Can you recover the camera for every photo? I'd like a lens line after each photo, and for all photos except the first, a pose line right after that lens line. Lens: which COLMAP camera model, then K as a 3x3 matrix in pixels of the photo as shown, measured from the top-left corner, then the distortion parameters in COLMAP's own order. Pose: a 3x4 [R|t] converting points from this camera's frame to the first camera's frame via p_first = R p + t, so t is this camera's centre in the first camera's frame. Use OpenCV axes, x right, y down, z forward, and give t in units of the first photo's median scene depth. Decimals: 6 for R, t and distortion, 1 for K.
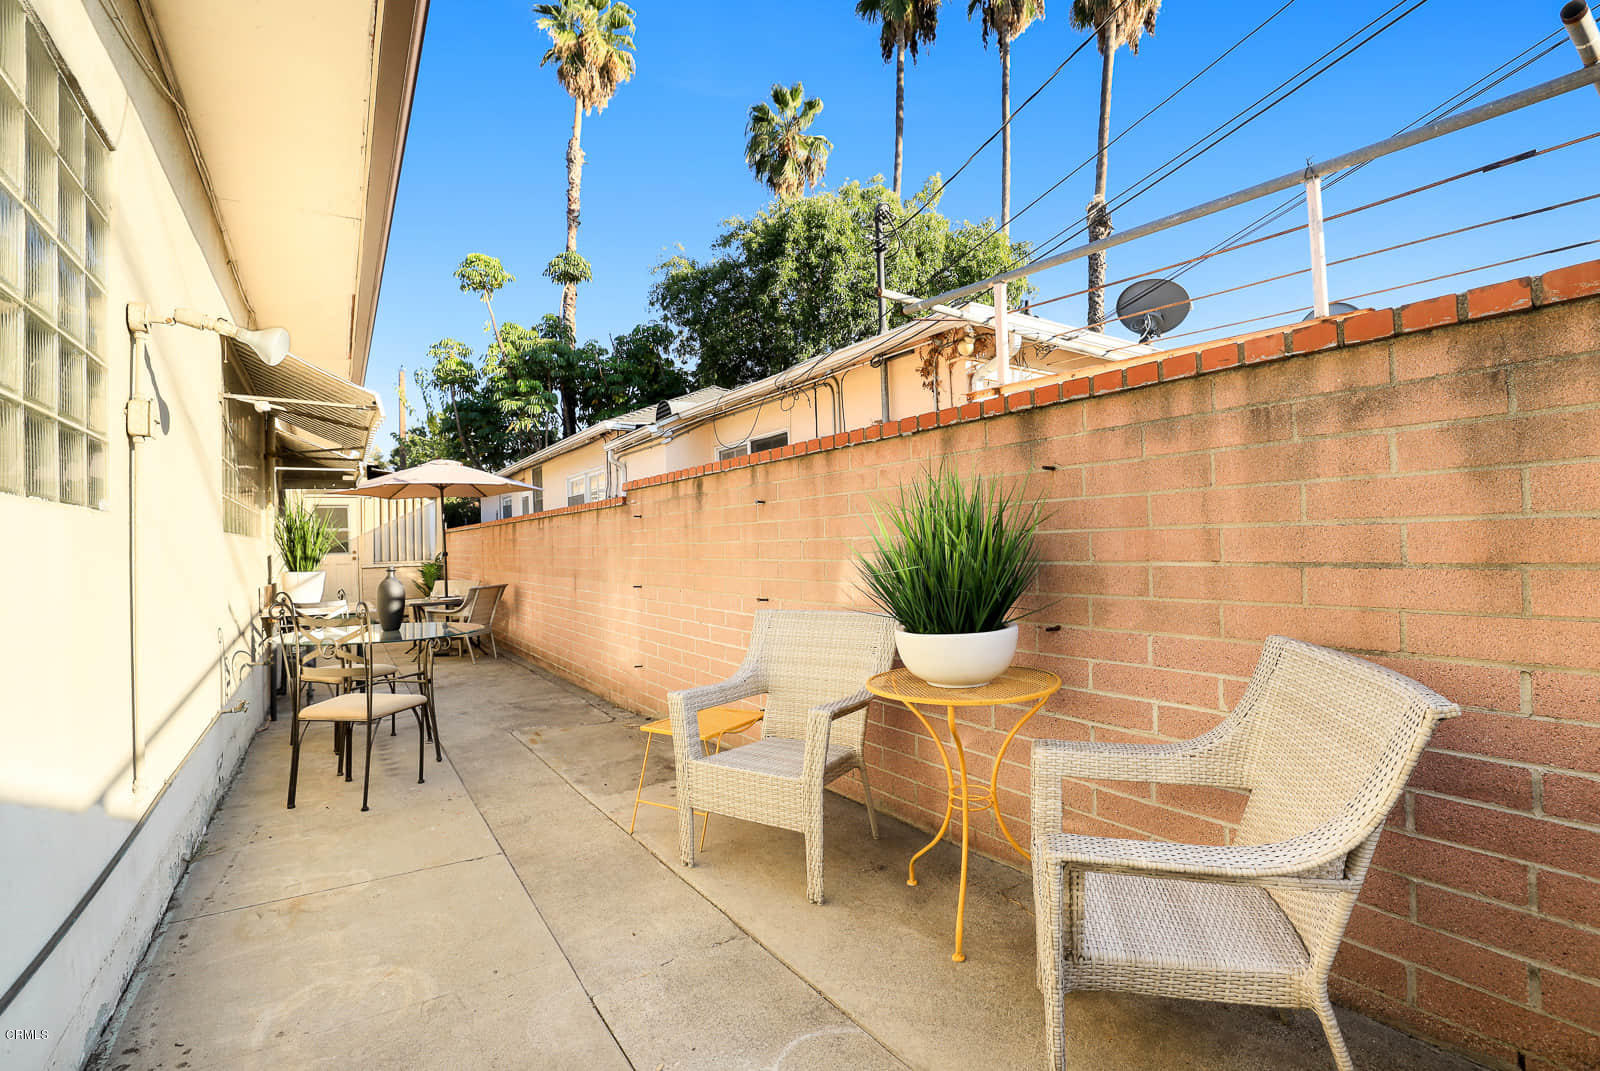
lens RADIAL K [[707.1, 0, 800.0], [0, 707.1, 535.5], [0, 0, 1]] dist [-0.003000, -0.000496]
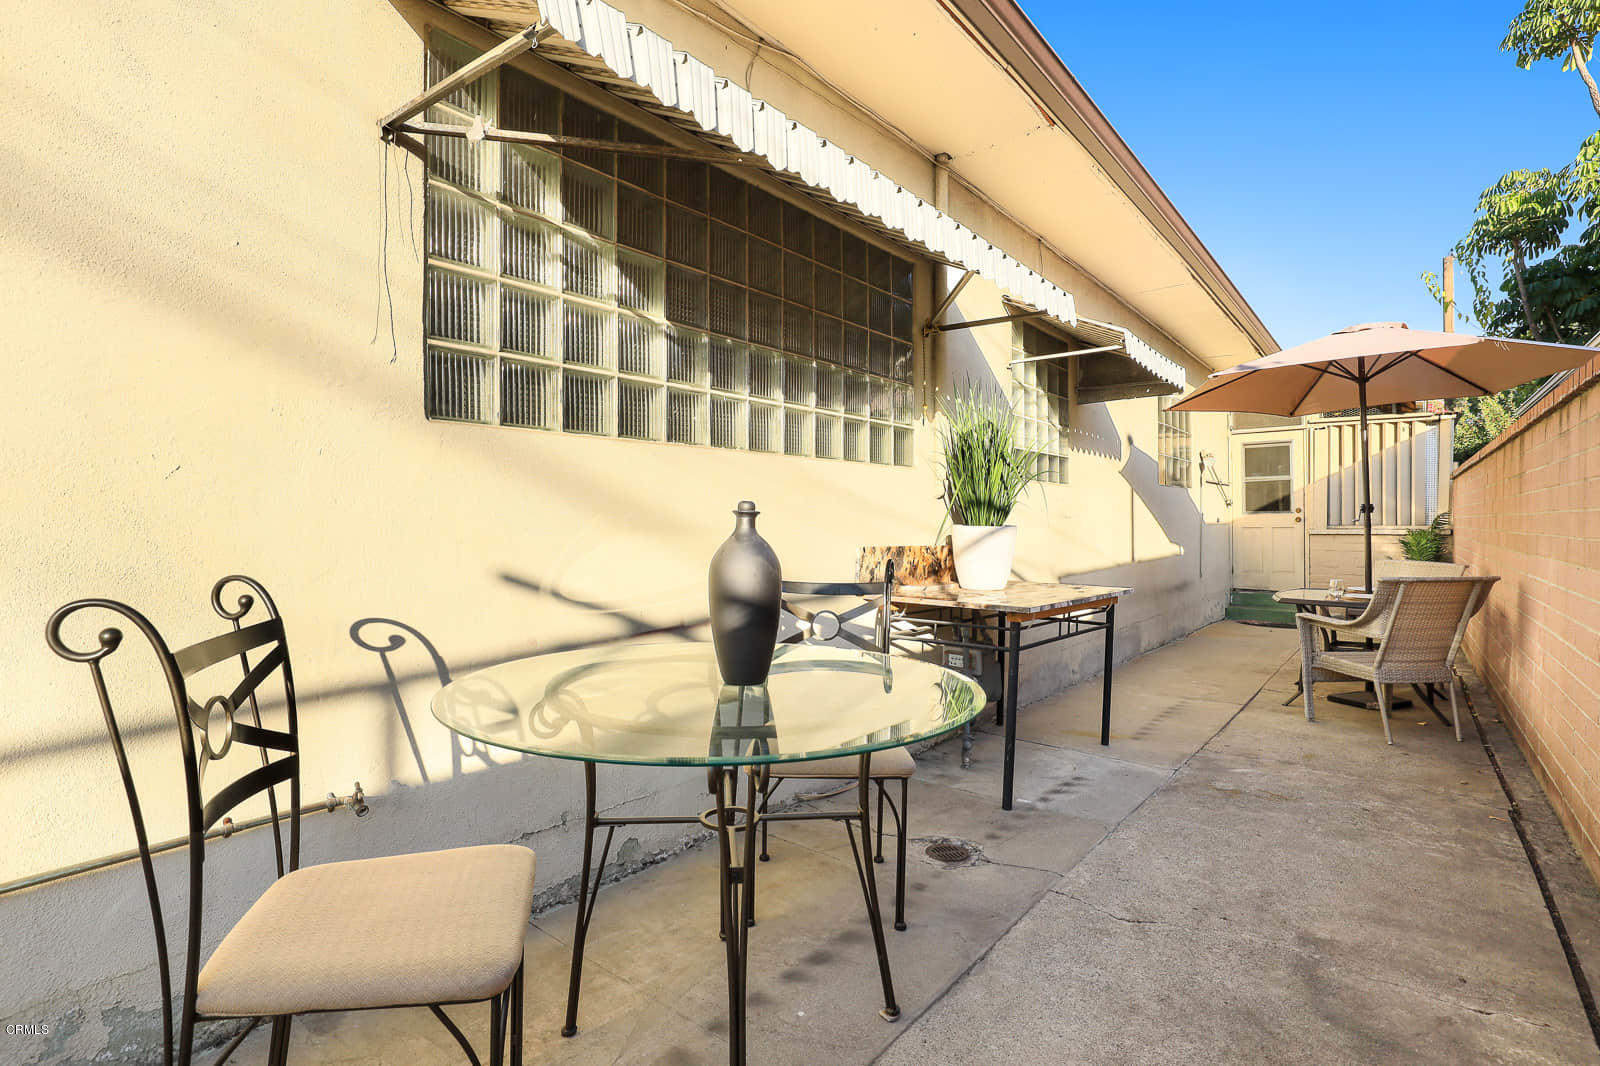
lens RADIAL K [[784.9, 0, 800.0], [0, 784.9, 533.0], [0, 0, 1]] dist [-0.012251, -0.000535]
pose [[0.313556, 0.027172, -0.949181, -0.066859], [0.011990, 0.999398, 0.032570, 0.014683], [0.949494, -0.021593, 0.313041, 0.307244]]
